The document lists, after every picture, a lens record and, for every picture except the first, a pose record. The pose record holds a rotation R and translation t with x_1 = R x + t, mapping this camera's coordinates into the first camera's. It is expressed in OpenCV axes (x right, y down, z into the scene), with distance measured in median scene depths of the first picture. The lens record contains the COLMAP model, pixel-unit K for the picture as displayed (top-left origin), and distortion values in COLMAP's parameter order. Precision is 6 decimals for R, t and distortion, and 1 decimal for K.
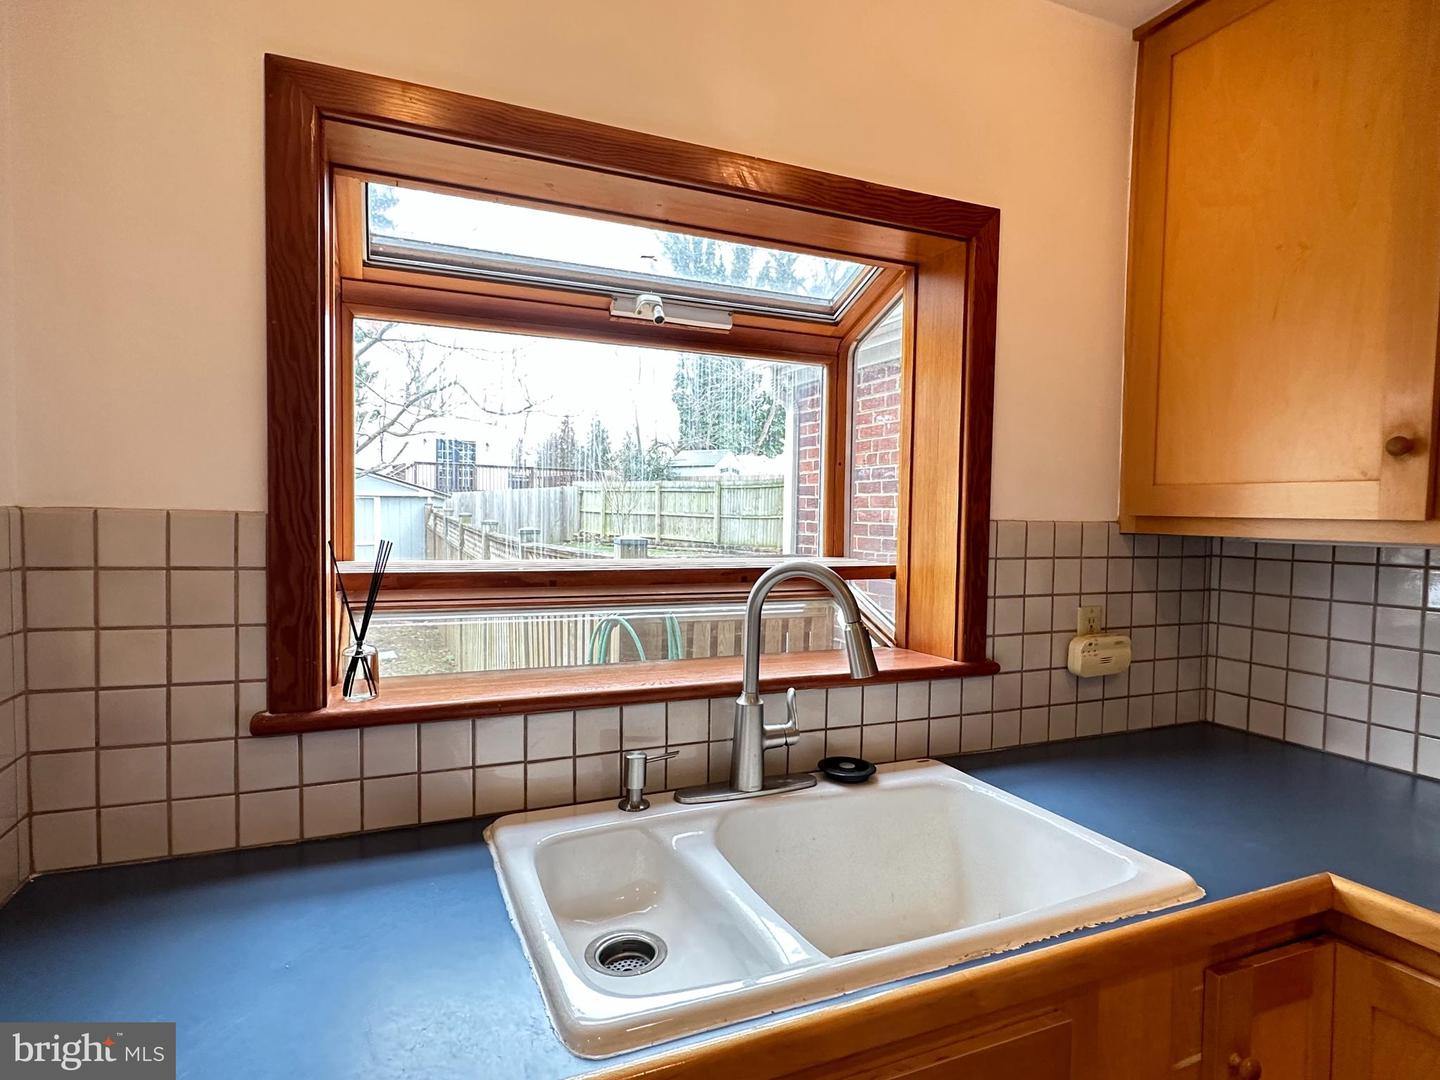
lens RADIAL K [[791.2, 0, 719.3], [0, 791.2, 546.3], [0, 0, 1]] dist [-0.002209, -0.001286]
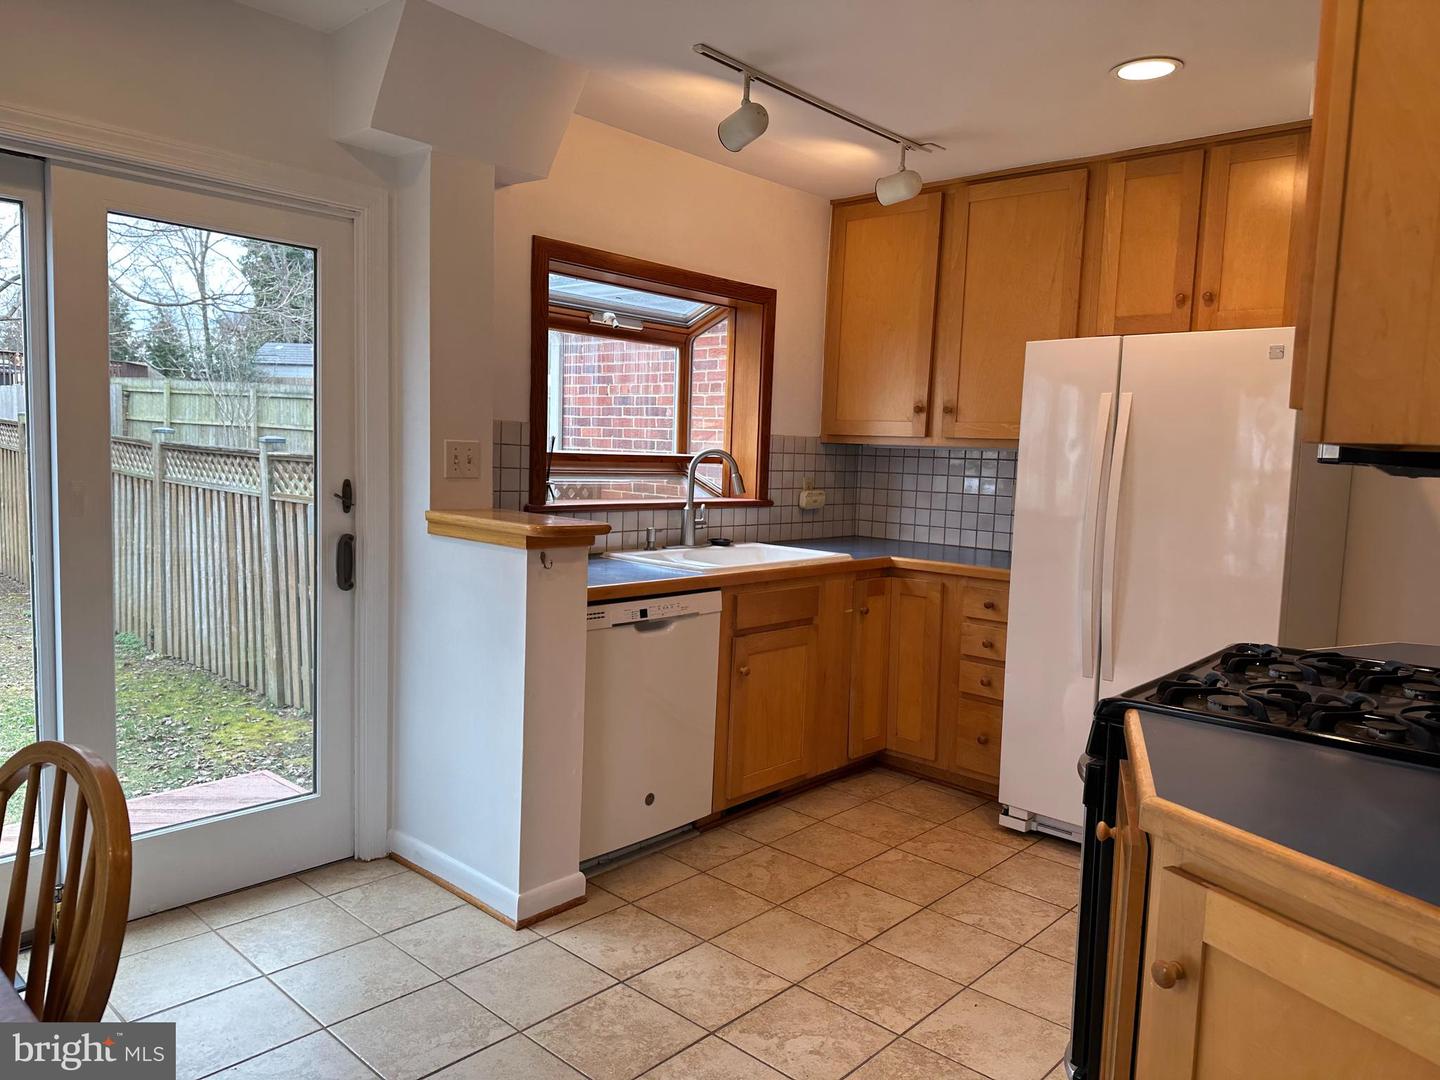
lens RADIAL K [[1007.1, 0, 722.0], [0, 1007.1, 538.8], [0, 0, 1]] dist [0.021179, -0.010673]
pose [[0.911484, -0.019232, 0.410886, -0.868255], [-0.006704, 0.998079, 0.061588, 0.078348], [-0.411281, -0.058891, 0.909604, -1.391342]]
